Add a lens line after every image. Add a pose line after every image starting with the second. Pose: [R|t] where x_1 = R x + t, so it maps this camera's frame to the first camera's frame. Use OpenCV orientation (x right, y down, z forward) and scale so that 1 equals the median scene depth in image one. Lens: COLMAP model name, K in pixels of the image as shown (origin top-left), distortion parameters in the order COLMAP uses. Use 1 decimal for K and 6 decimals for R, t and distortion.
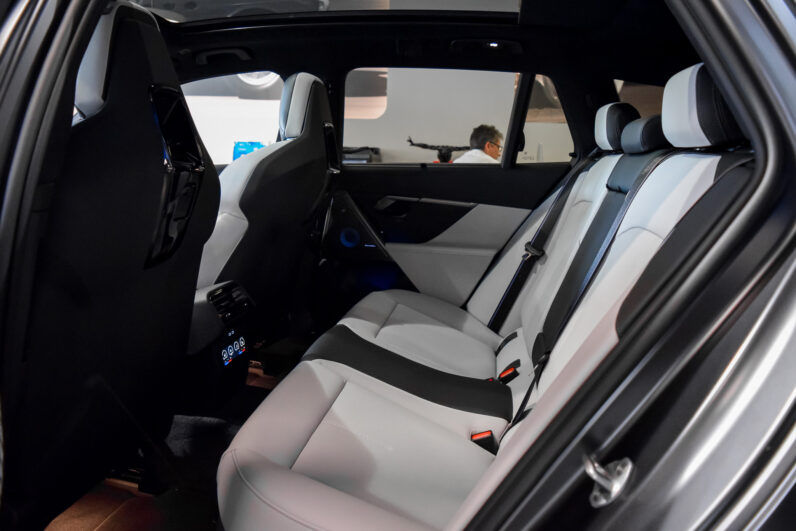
lens RADIAL K [[622.3, 0, 398.0], [0, 622.3, 265.5], [0, 0, 1]] dist [-0.084830, 0.009796]
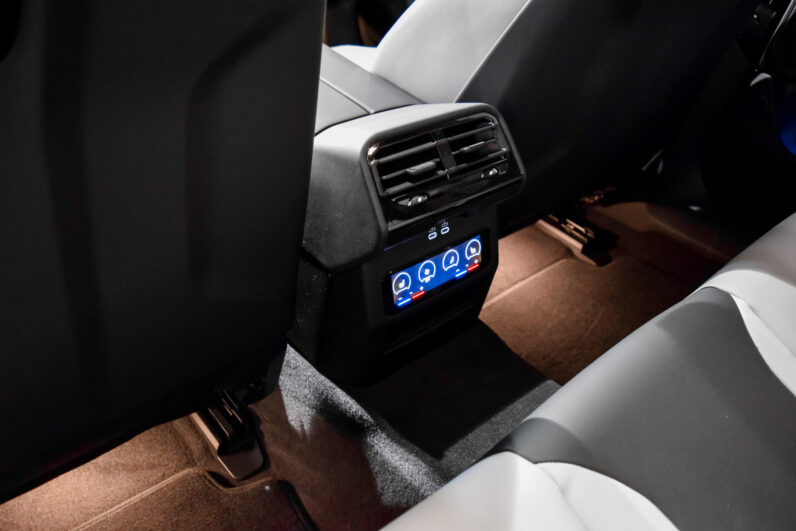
lens RADIAL K [[622.3, 0, 398.0], [0, 622.3, 265.5], [0, 0, 1]] dist [-0.084830, 0.009796]
pose [[0.764377, 0.359887, -0.534986, -0.039485], [-0.135060, 0.900694, 0.412928, -0.034839], [0.630466, -0.243377, 0.737076, 0.504733]]
